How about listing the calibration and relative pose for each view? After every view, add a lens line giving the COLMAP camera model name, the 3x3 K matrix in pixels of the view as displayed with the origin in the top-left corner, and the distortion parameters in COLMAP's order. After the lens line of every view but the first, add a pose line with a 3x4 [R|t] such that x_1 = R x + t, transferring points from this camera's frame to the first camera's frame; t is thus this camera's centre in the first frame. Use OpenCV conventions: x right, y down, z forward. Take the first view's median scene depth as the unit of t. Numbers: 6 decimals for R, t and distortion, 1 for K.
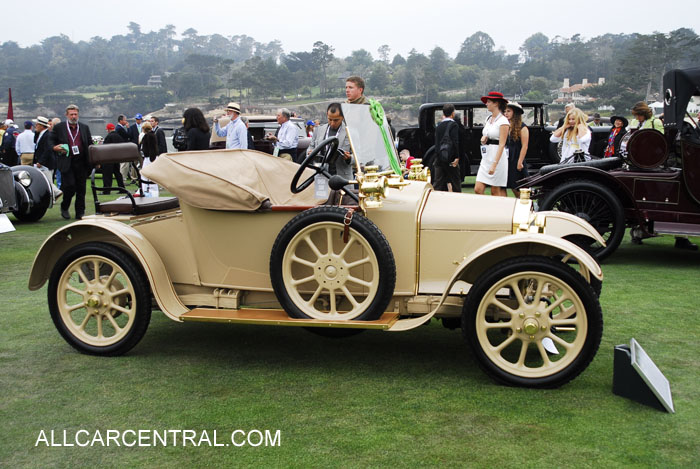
lens RADIAL K [[860.4, 0, 350.0], [0, 860.4, 234.5], [0, 0, 1]] dist [-0.094113, 0.060449]
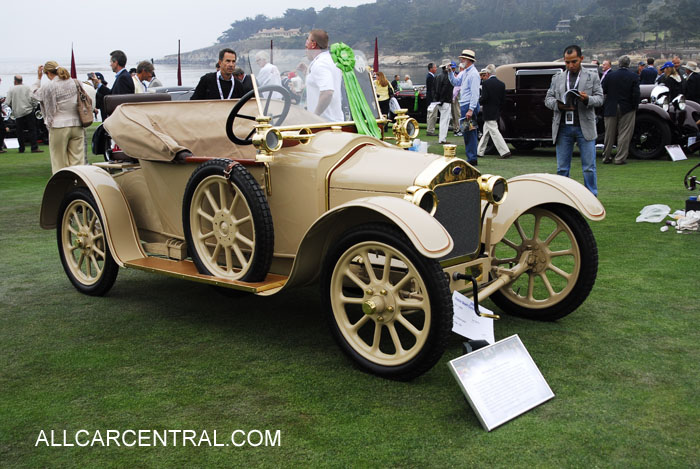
lens RADIAL K [[897.5, 0, 350.0], [0, 897.5, 234.5], [0, 0, 1]] dist [-0.026083, -0.013091]
pose [[0.885227, 0.065791, -0.460483, 0.534512], [-0.042224, 0.997225, 0.061306, -0.015609], [0.463238, -0.034827, 0.885549, 0.172775]]
